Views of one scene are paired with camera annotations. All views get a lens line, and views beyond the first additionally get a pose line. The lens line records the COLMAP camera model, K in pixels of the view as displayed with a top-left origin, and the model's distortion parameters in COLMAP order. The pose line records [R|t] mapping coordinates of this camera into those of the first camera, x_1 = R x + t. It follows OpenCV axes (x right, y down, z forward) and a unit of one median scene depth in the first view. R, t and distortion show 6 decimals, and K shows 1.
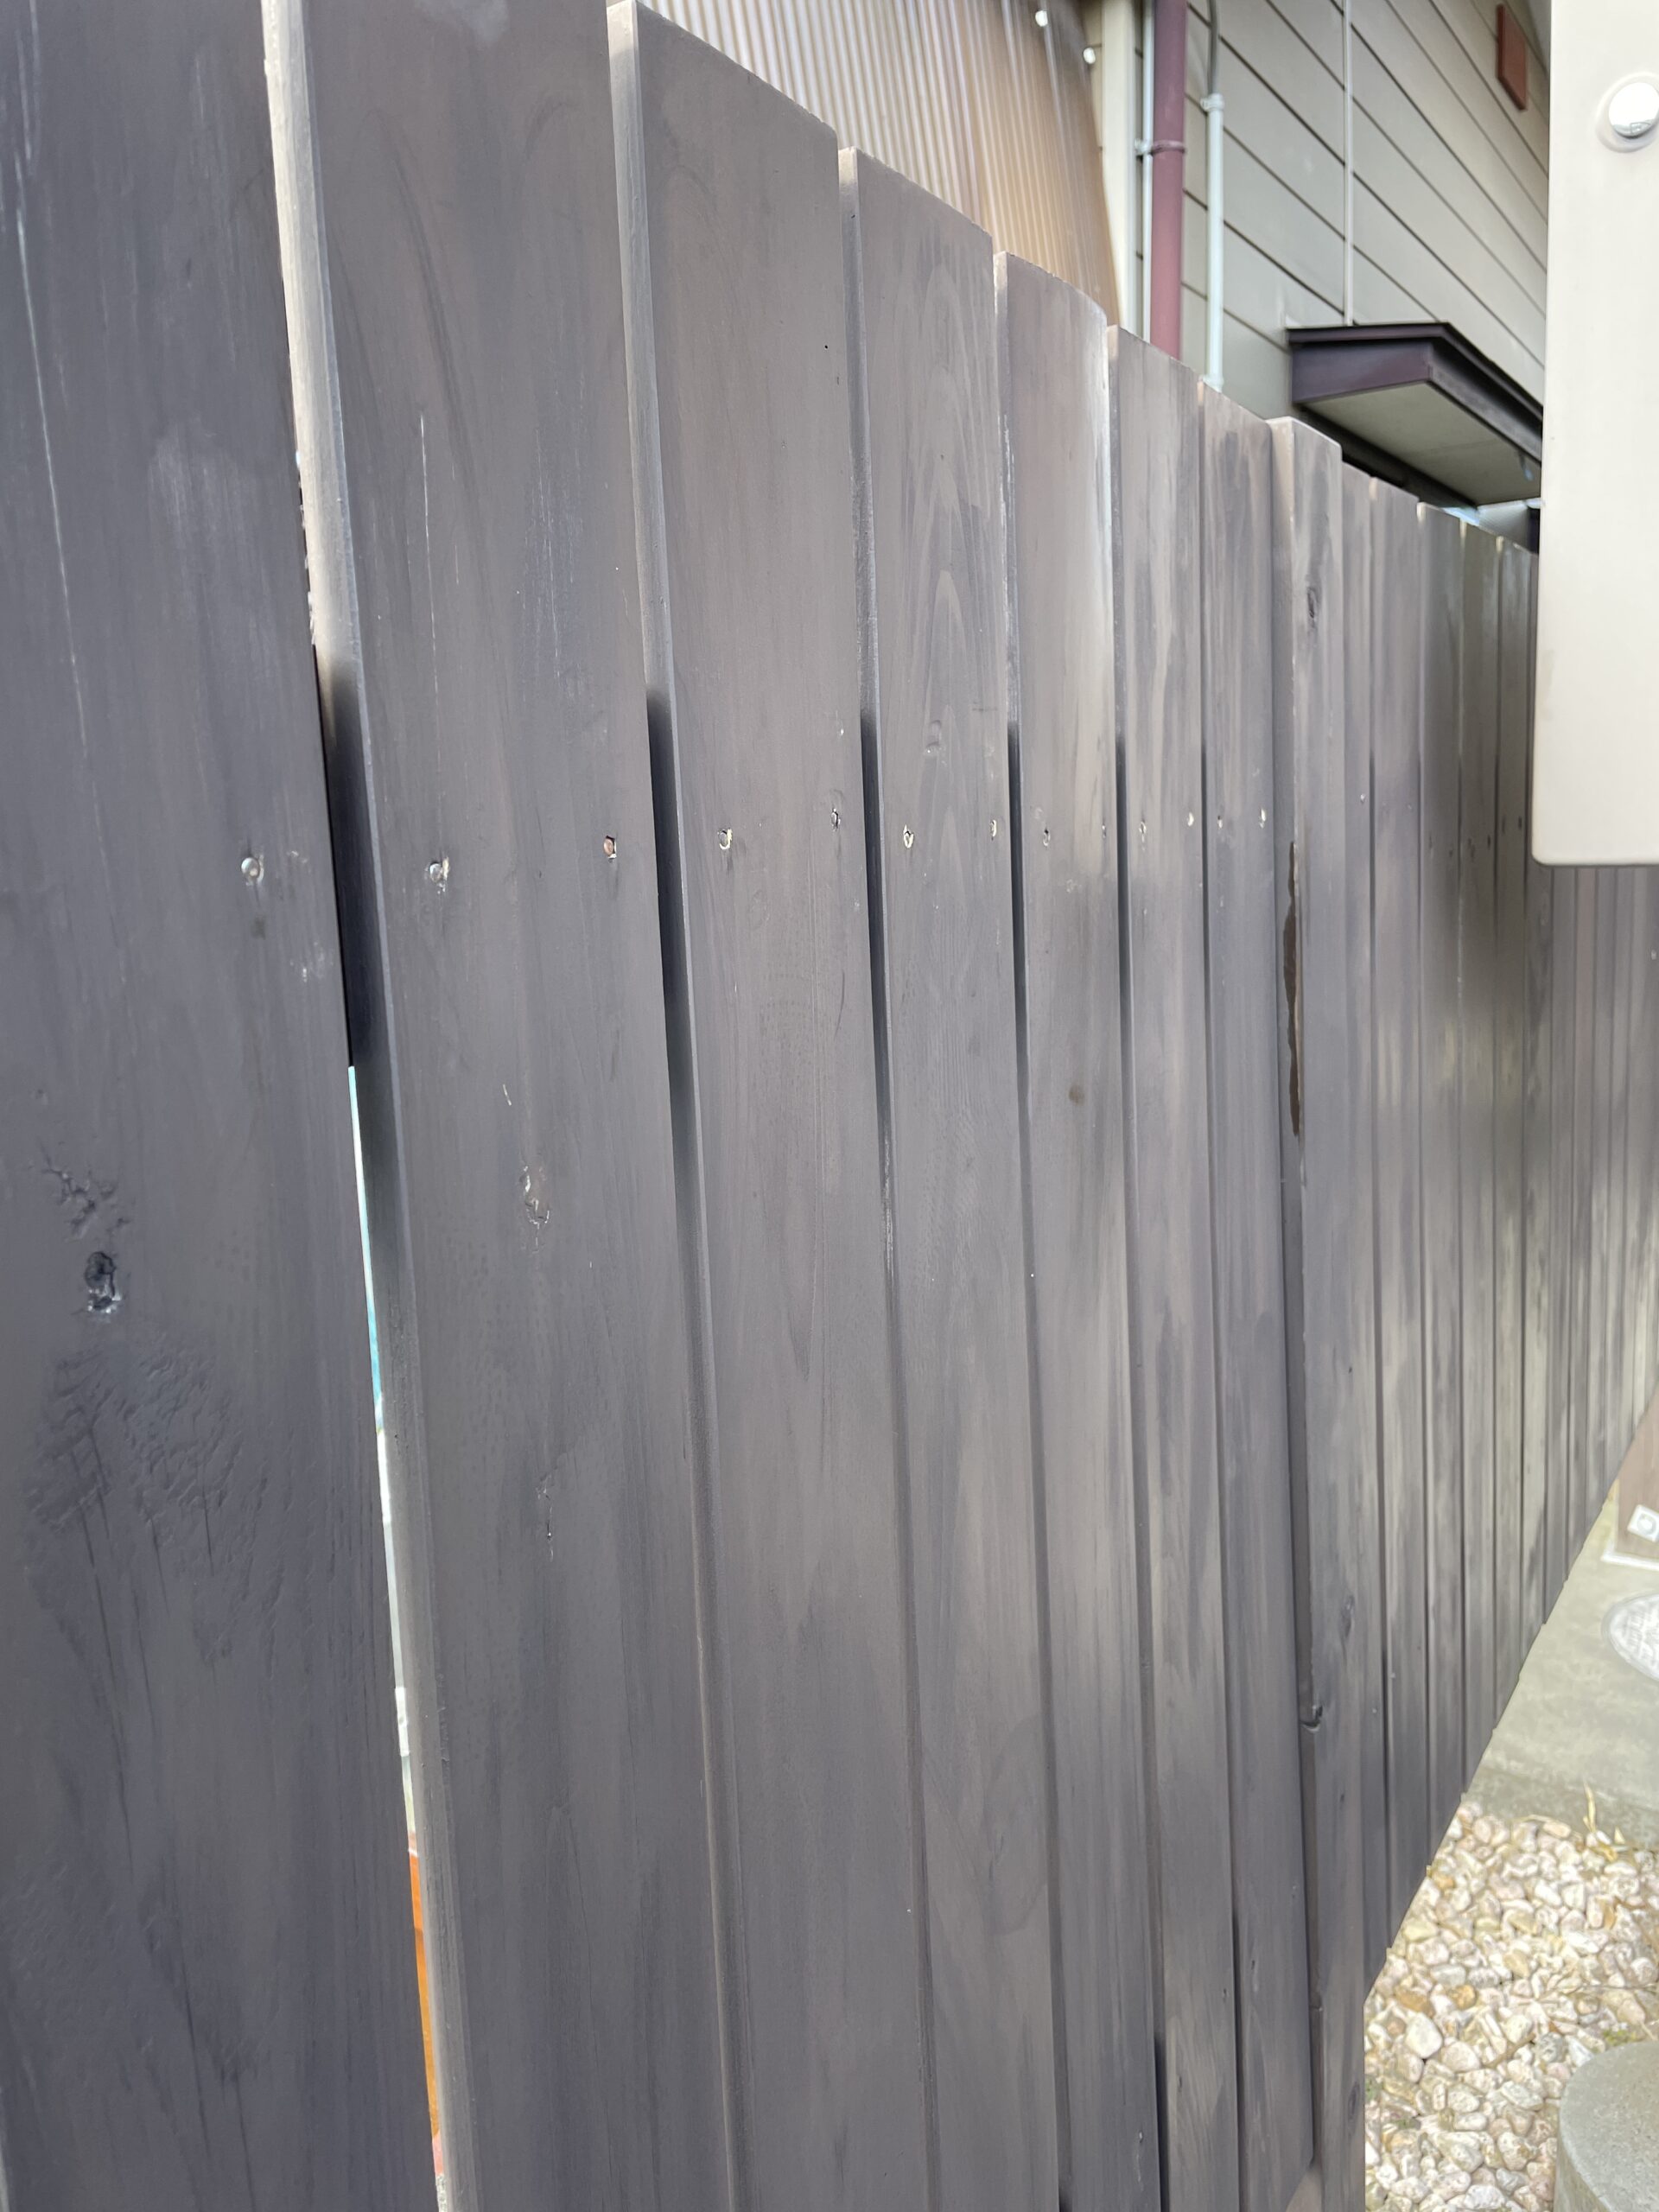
lens RADIAL K [[1702.5, 0, 837.6], [0, 1702.5, 1093.7], [0, 0, 1]] dist [0.079660, -0.110645]
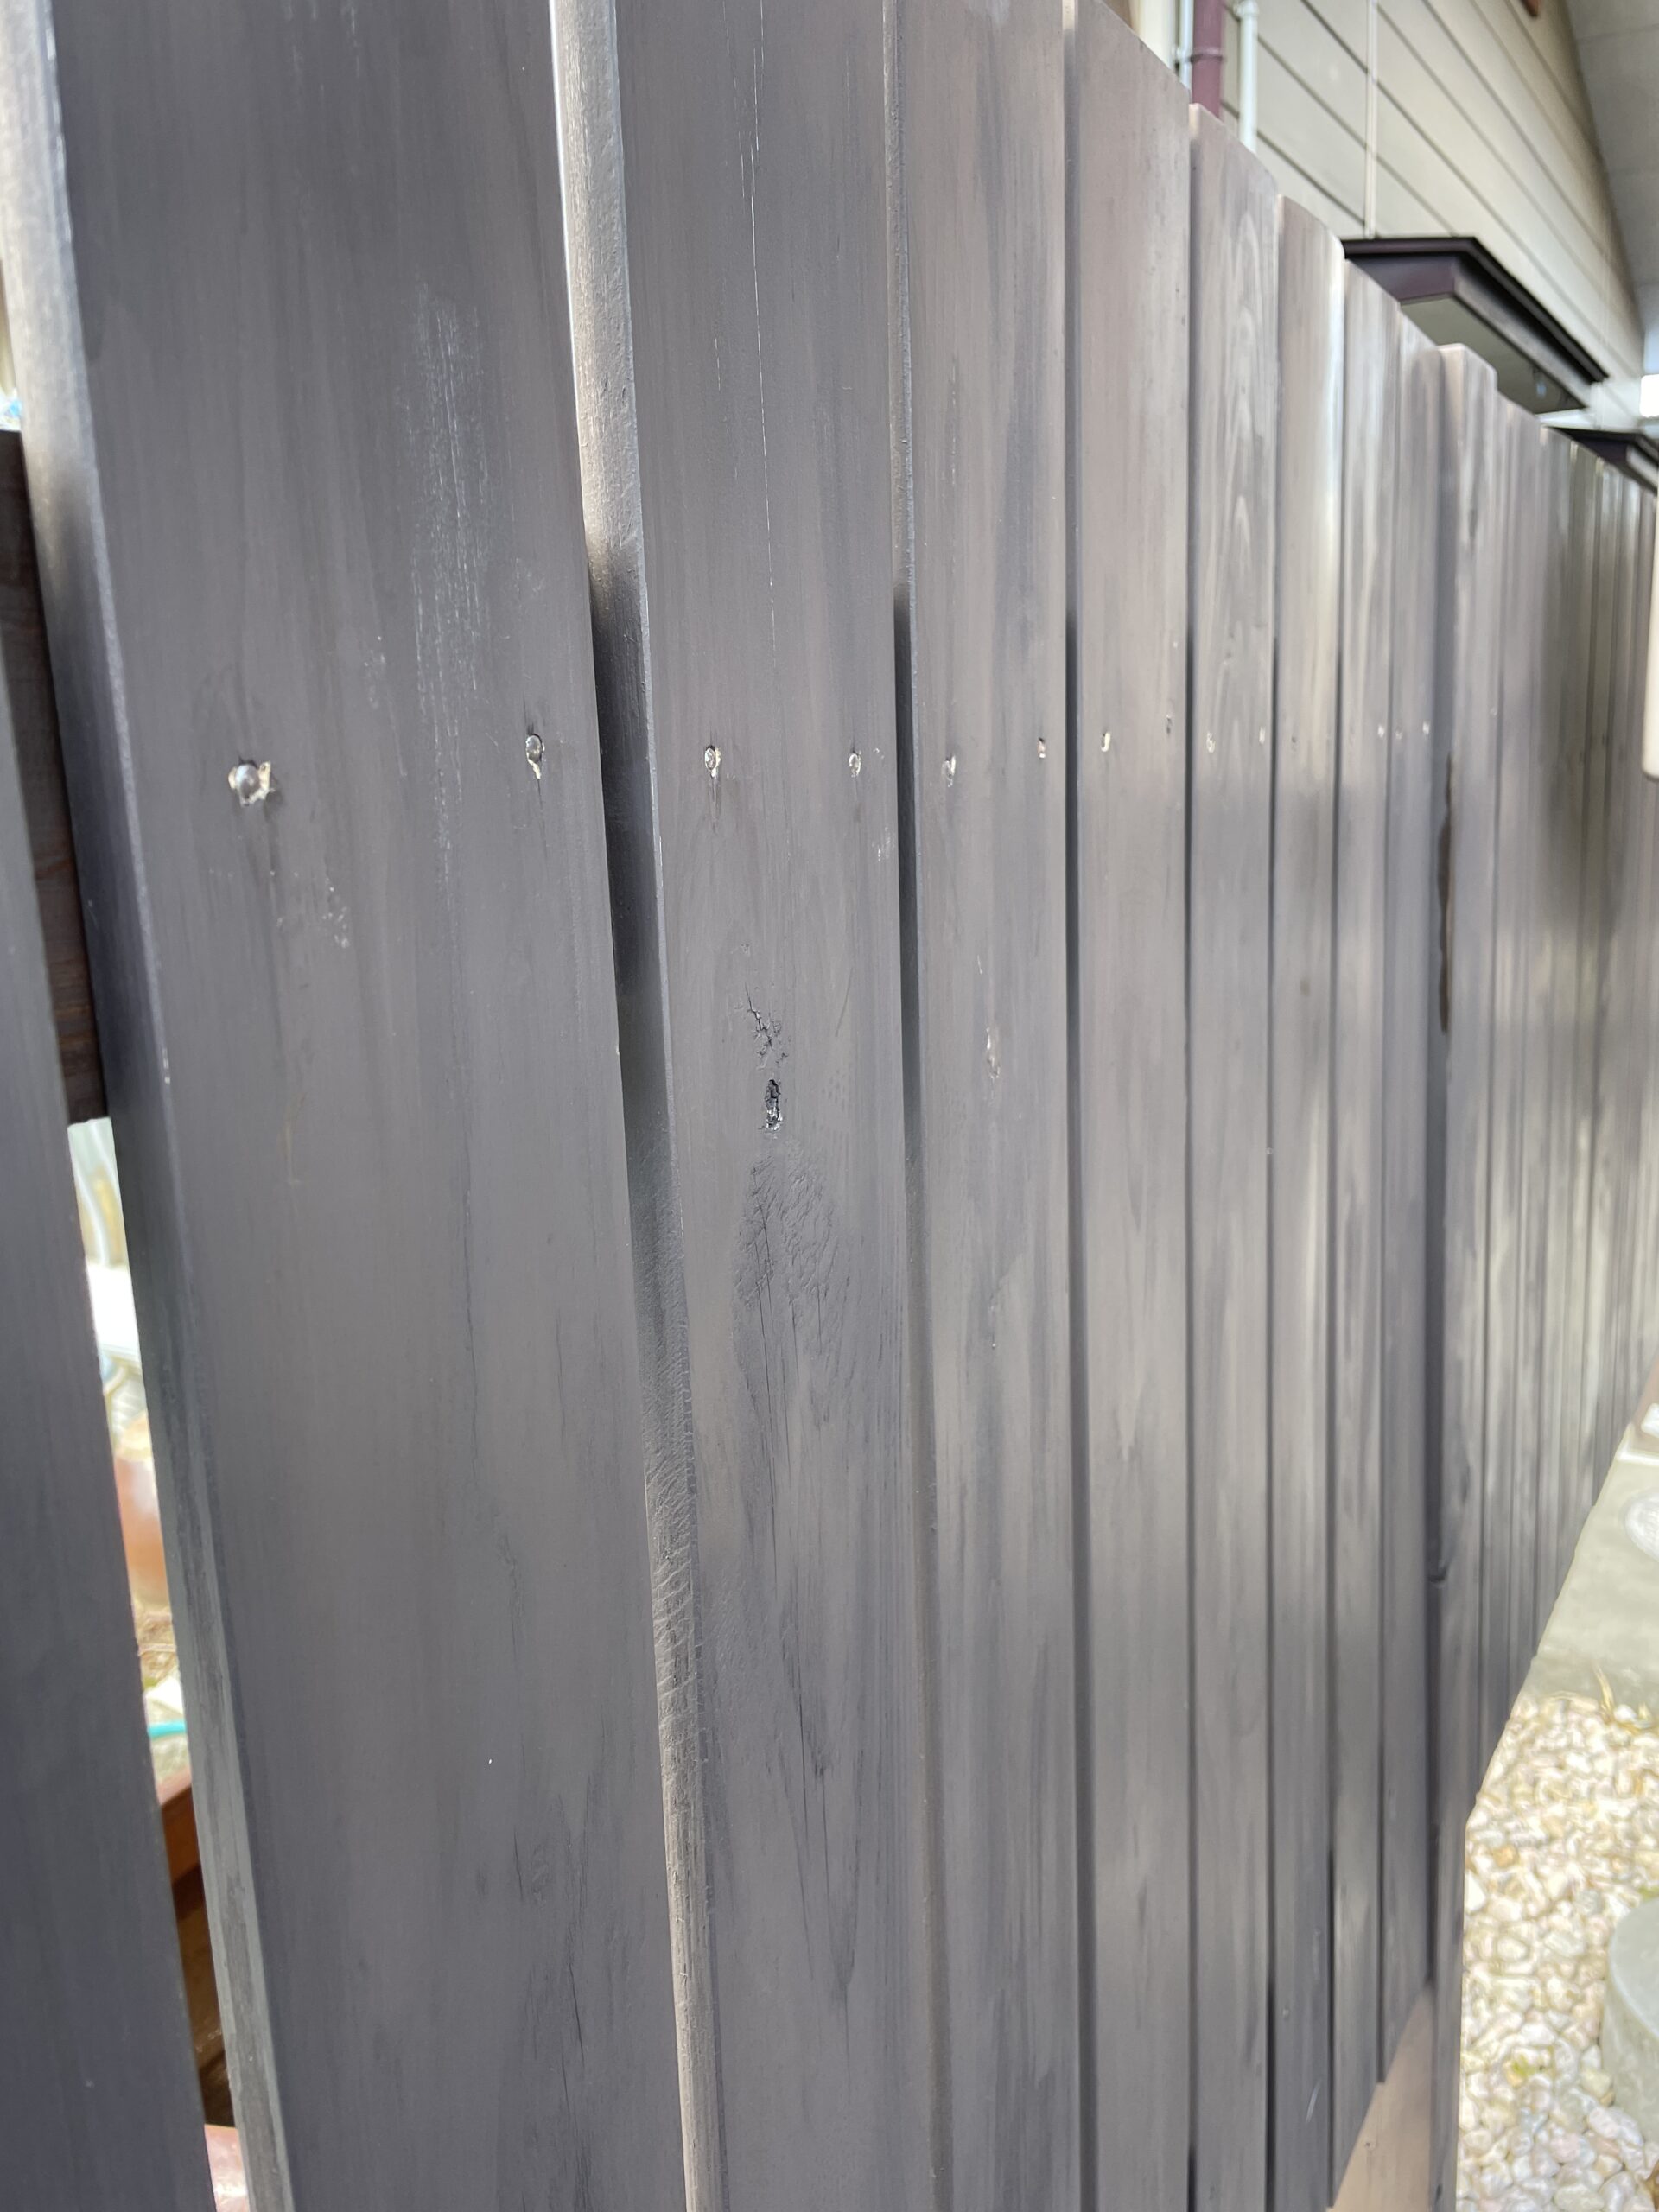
lens RADIAL K [[1710.4, 0, 829.8], [0, 1710.4, 1096.8], [0, 0, 1]] dist [0.088486, -0.128485]
pose [[0.999845, 0.001441, 0.017537, -0.074147], [-0.002254, 0.998919, 0.046429, 0.008635], [-0.017451, -0.046461, 0.998768, -0.037331]]
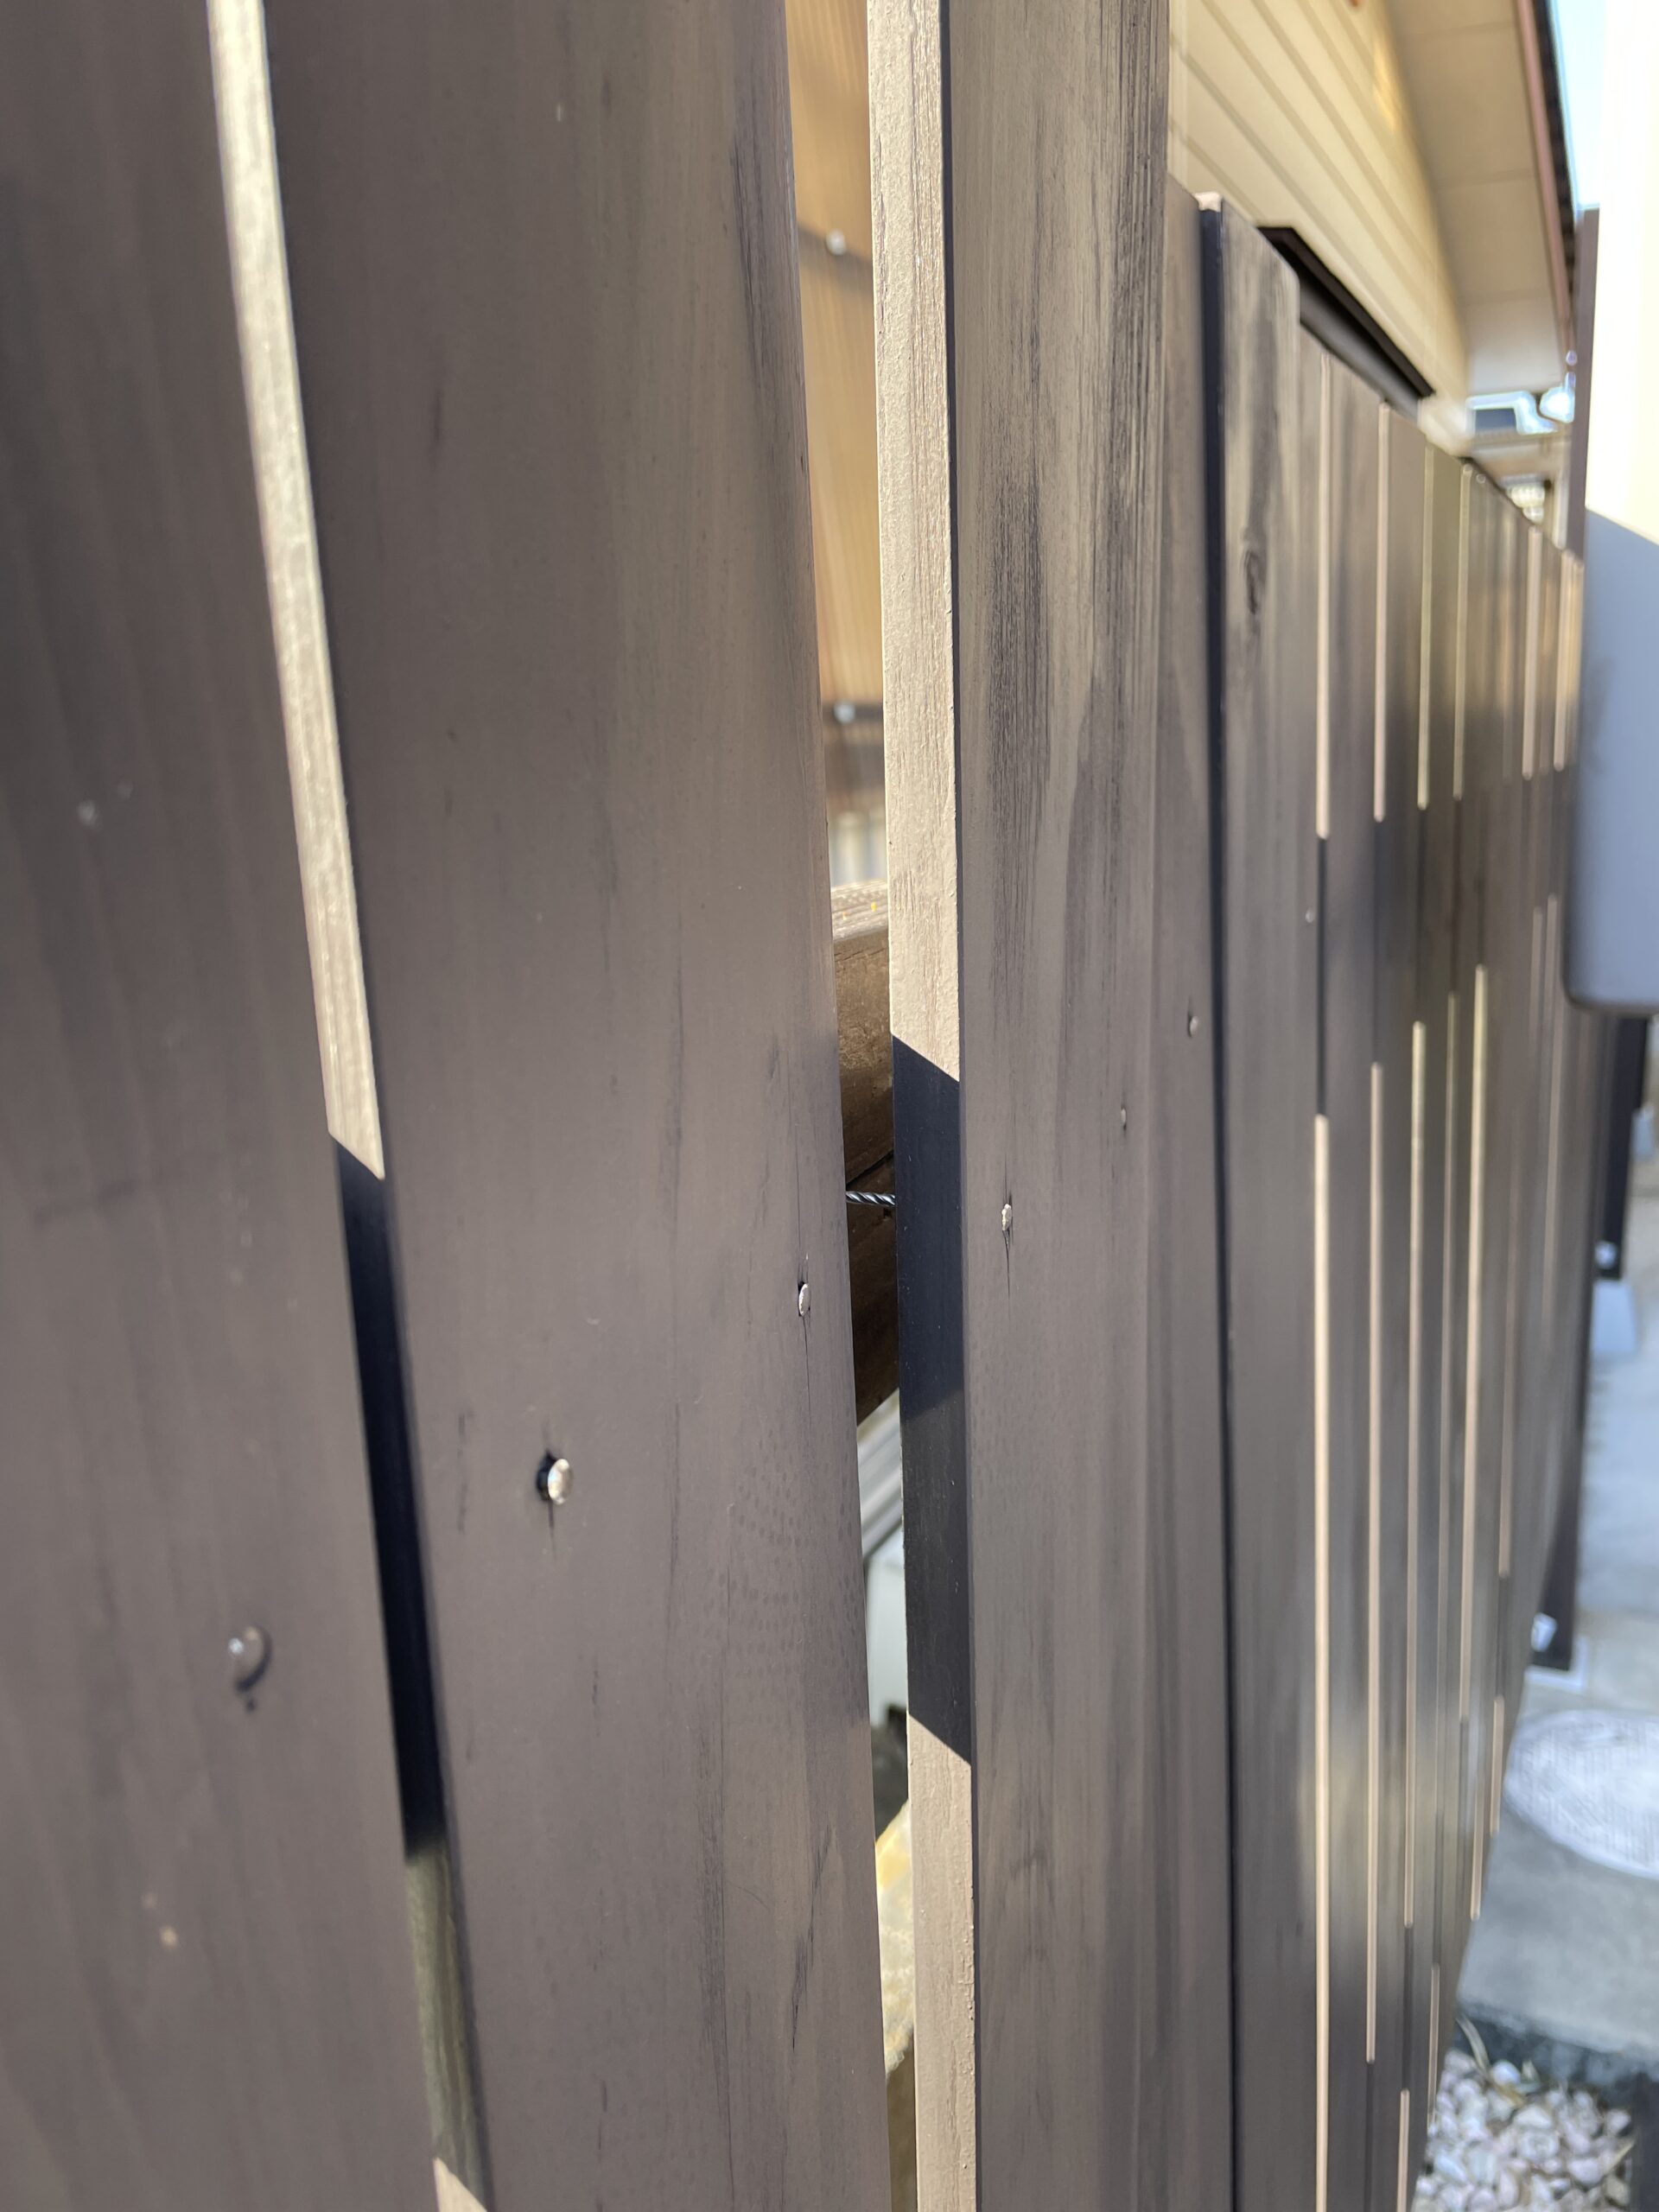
lens RADIAL K [[1686.6, 0, 829.5], [0, 1686.6, 1106.0], [0, 0, 1]] dist [0.097394, -0.129032]
pose [[0.995294, -0.014613, 0.095793, 0.054994], [0.010316, 0.998925, 0.045196, -0.085063], [-0.096351, -0.043995, 0.994375, 0.277479]]
